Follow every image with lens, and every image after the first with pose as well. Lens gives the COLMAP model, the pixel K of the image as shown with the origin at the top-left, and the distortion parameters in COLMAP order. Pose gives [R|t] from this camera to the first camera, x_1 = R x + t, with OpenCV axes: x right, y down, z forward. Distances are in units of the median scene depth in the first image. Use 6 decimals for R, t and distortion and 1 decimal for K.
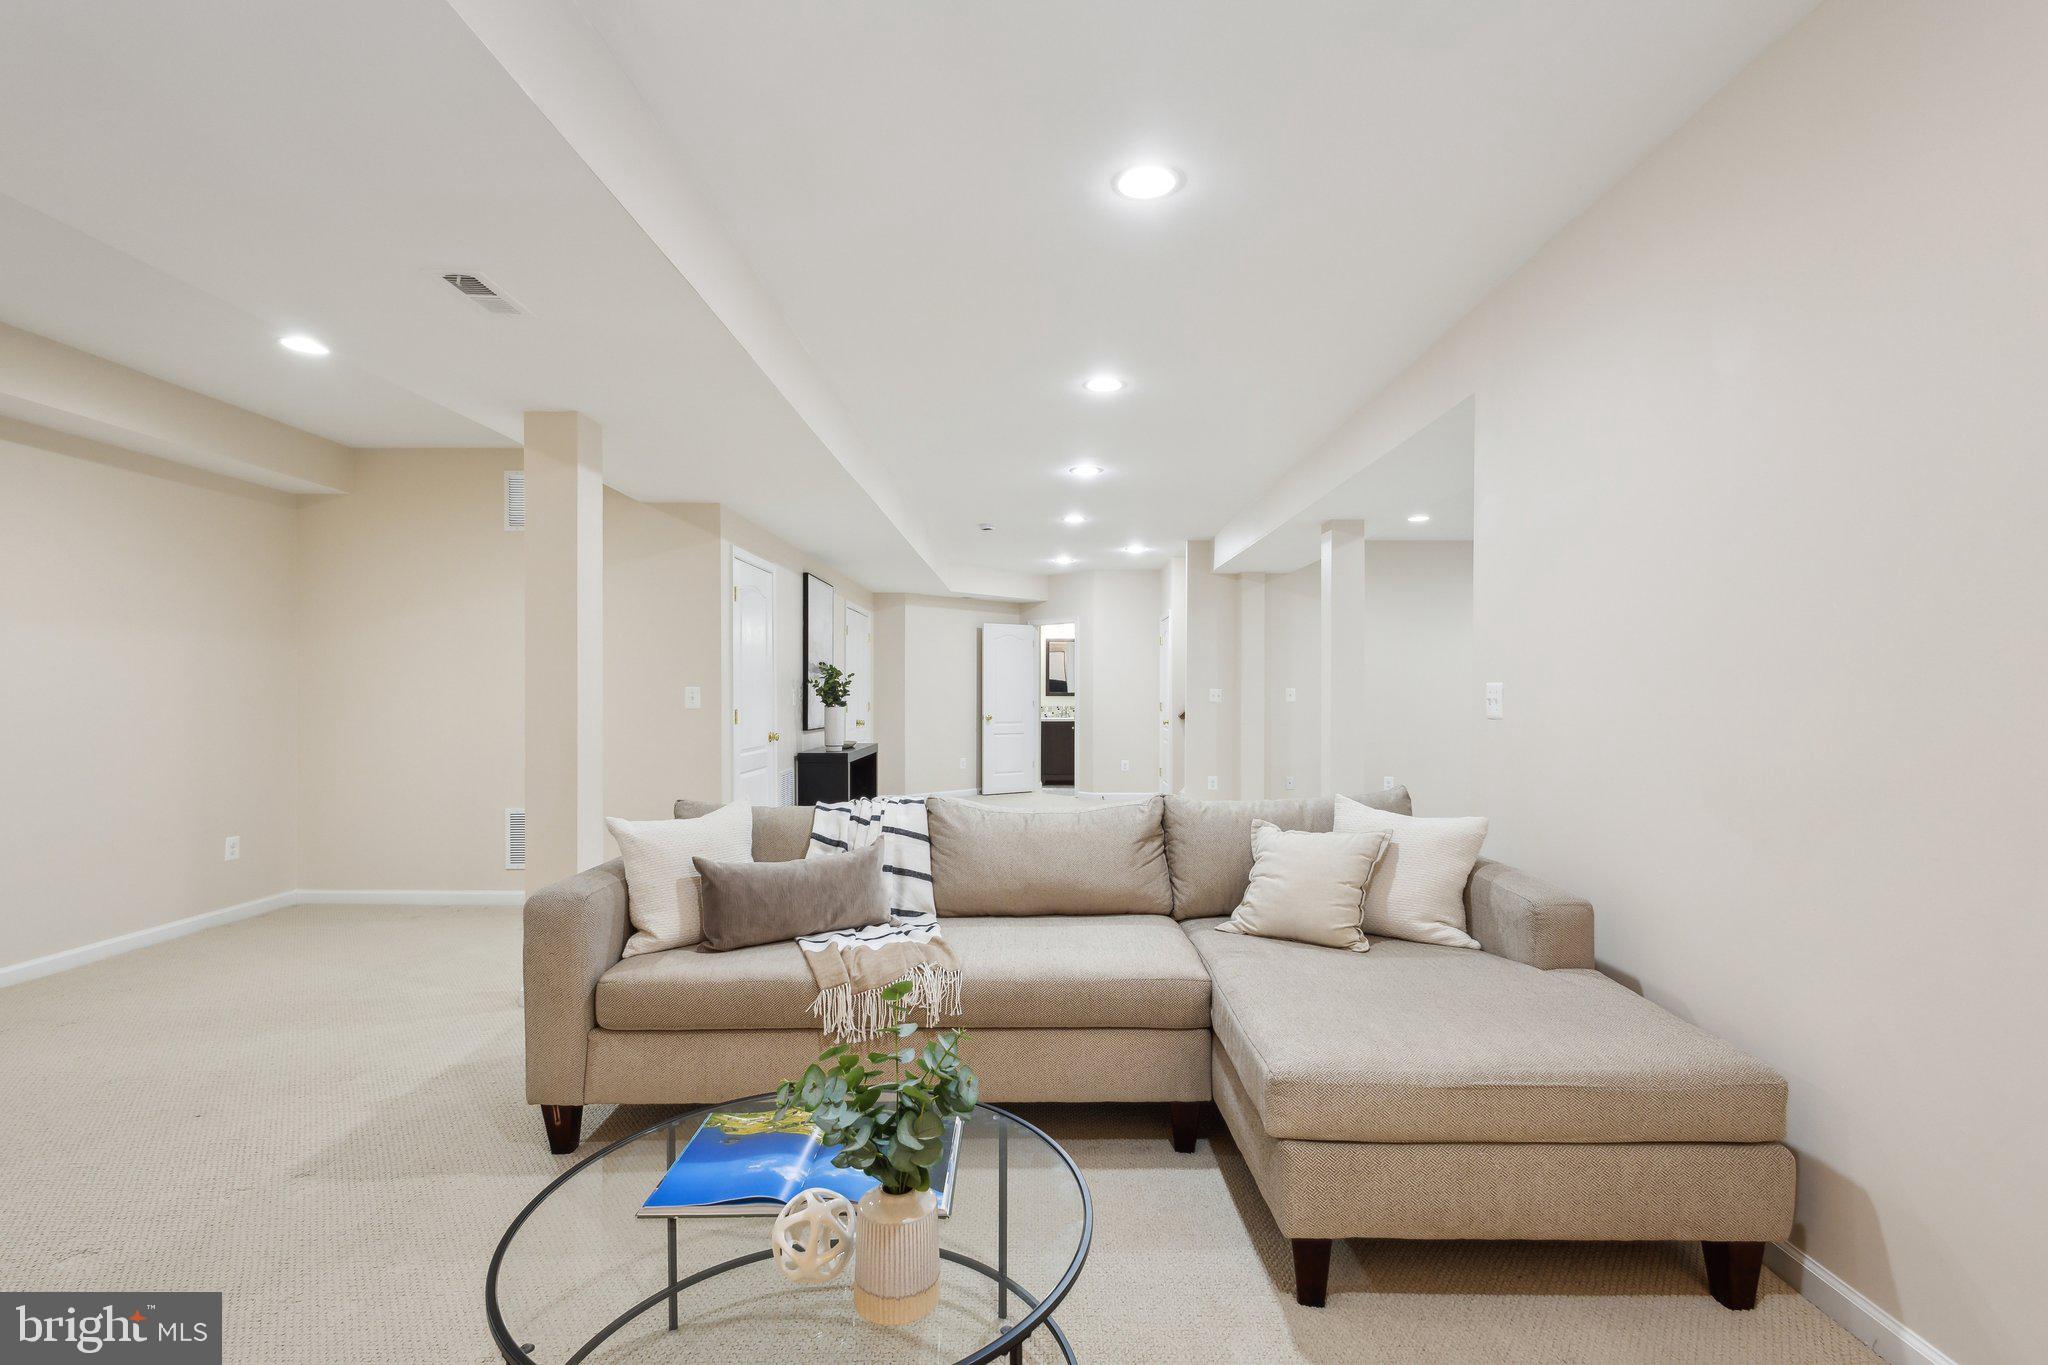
lens RADIAL K [[953.4, 0, 1025.8], [0, 953.4, 689.3], [0, 0, 1]] dist [0.011815, -0.001015]
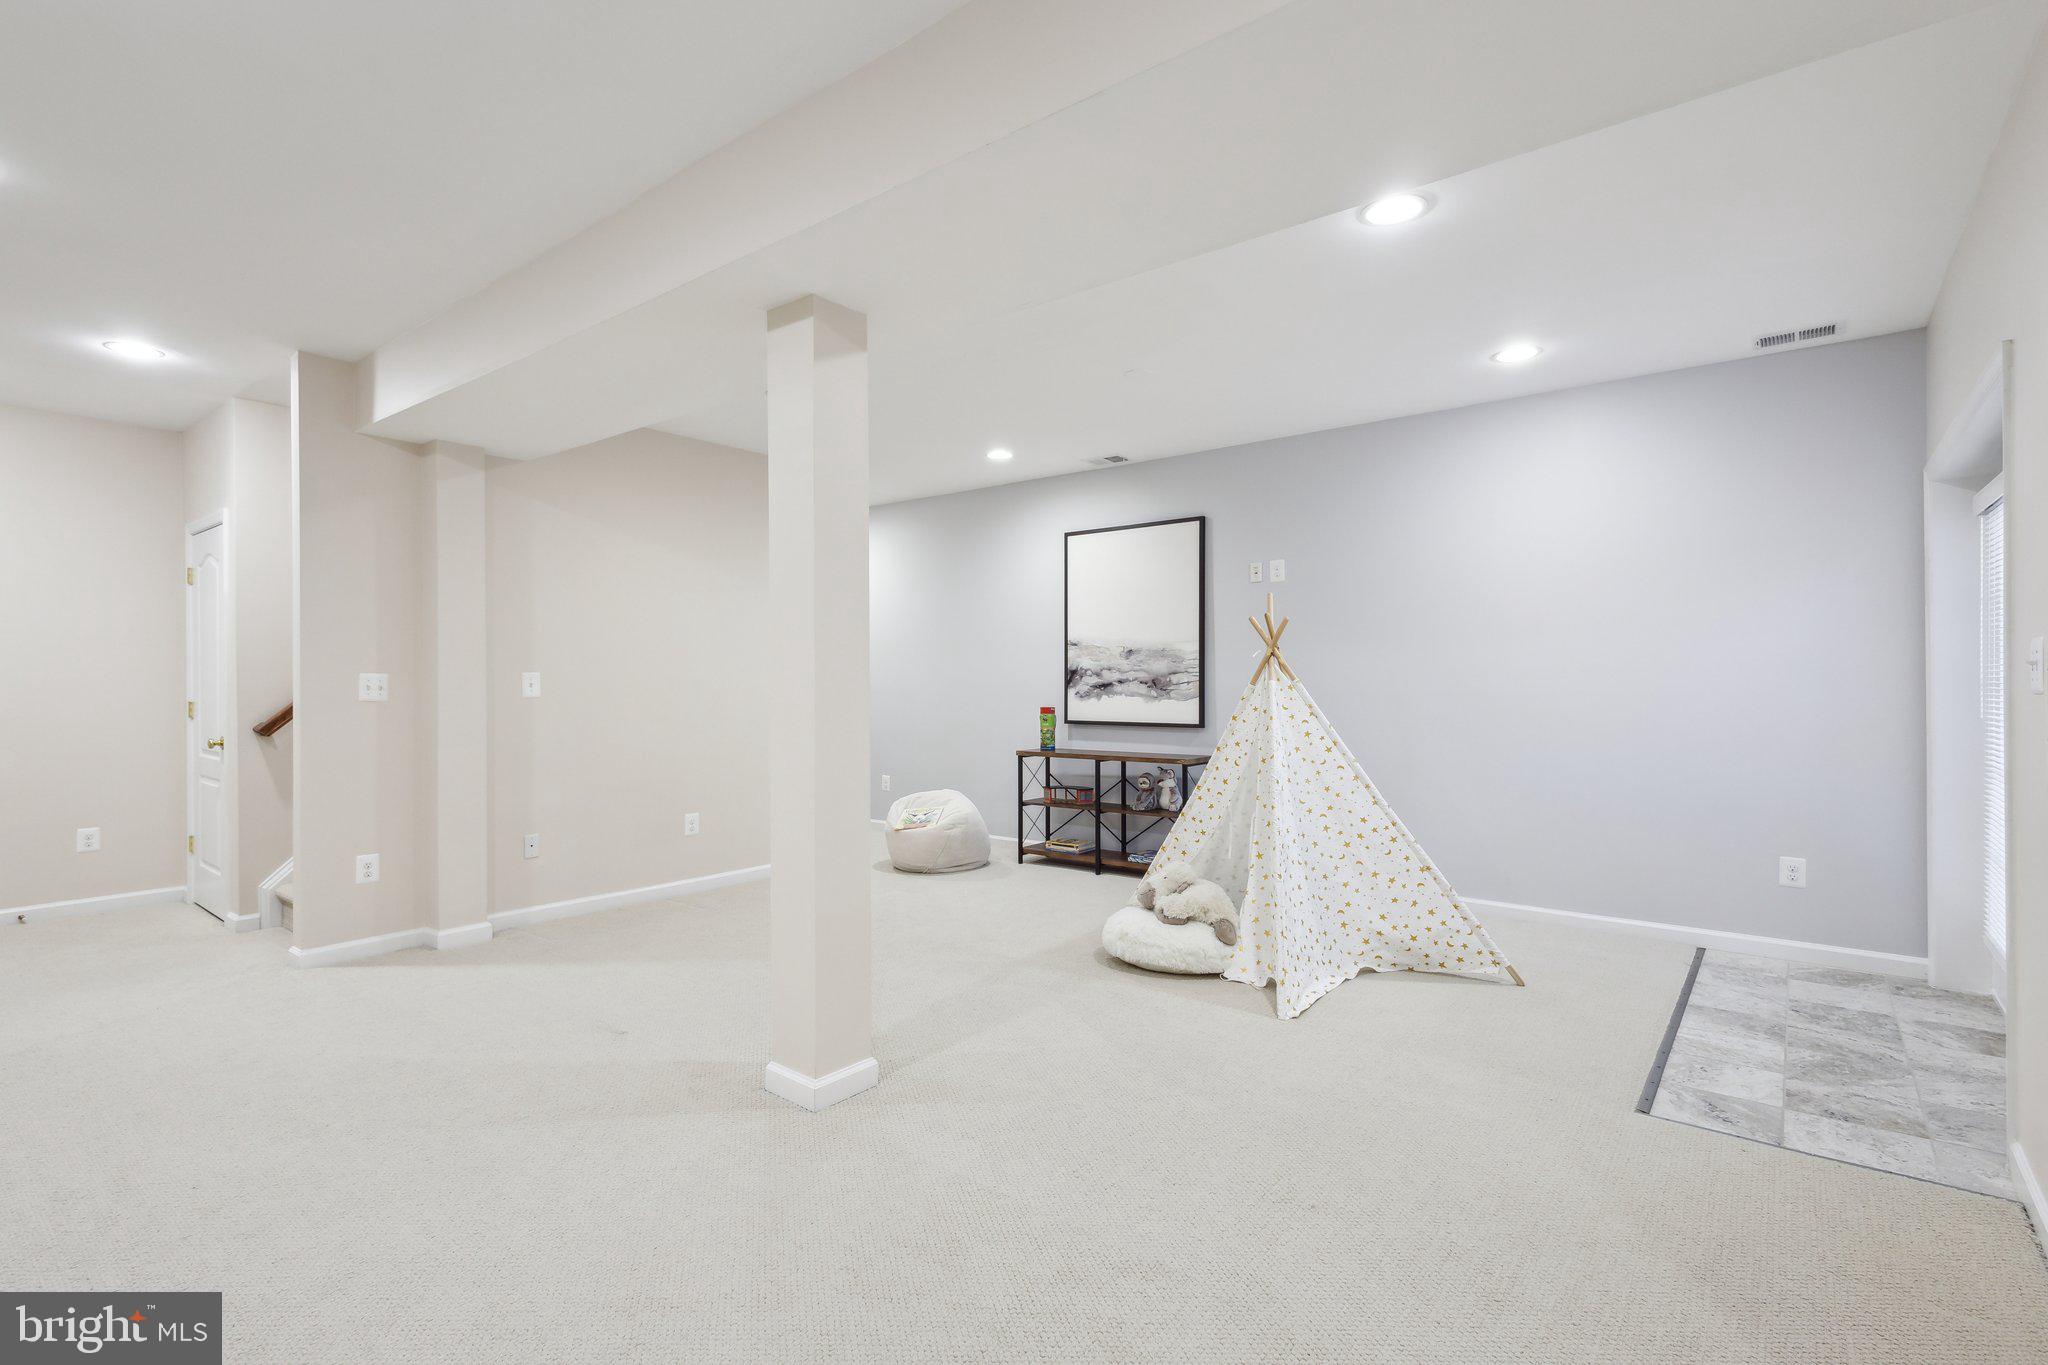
lens RADIAL K [[953.4, 0, 1027.1], [0, 953.4, 688.6], [0, 0, 1]] dist [0.011815, -0.001015]
pose [[0.614262, -0.006540, 0.789075, 0.019024], [-0.003379, 0.999935, 0.010917, 0.000906], [-0.789095, -0.009372, 0.614200, 0.439087]]
